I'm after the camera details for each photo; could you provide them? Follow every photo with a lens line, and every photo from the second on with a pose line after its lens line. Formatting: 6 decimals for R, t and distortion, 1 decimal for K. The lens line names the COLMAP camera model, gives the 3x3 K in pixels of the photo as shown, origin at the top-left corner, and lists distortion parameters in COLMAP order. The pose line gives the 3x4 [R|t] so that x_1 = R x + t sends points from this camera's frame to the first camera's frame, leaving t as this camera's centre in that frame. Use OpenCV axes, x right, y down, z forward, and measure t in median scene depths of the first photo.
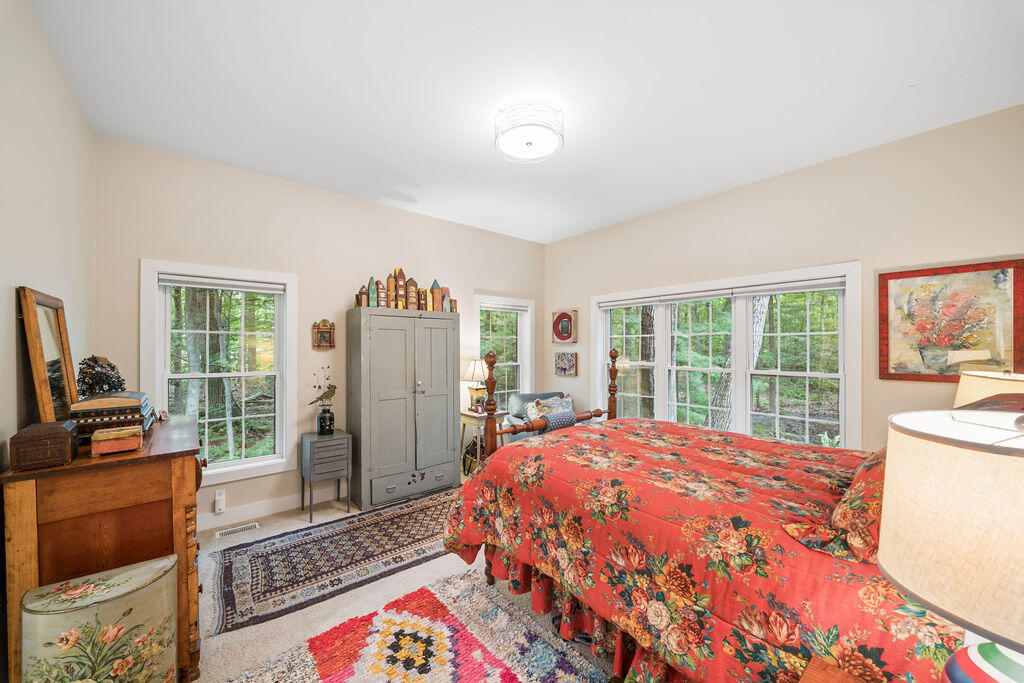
lens RADIAL K [[363.6, 0, 502.2], [0, 363.6, 348.1], [0, 0, 1]] dist [0.000506, -0.005537]
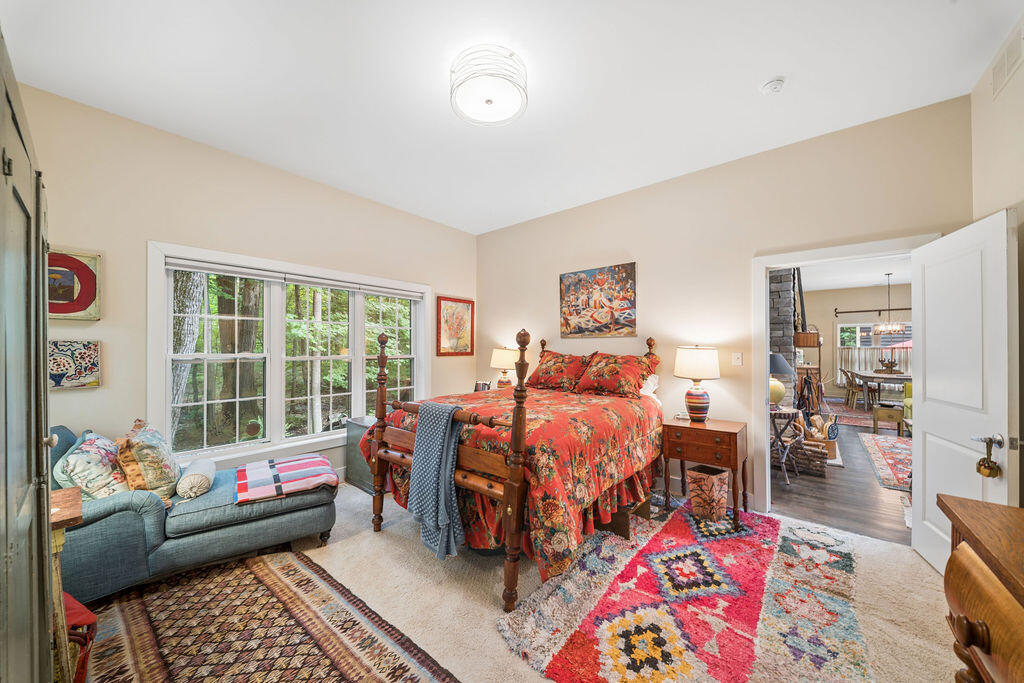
lens RADIAL K [[363.6, 0, 502.2], [0, 363.6, 348.1], [0, 0, 1]] dist [0.000506, -0.005537]
pose [[-0.186454, 0.002257, 0.982461, -0.846070], [-0.005058, 0.999982, -0.003257, 0.058132], [-0.982451, -0.005577, -0.186440, 1.186470]]
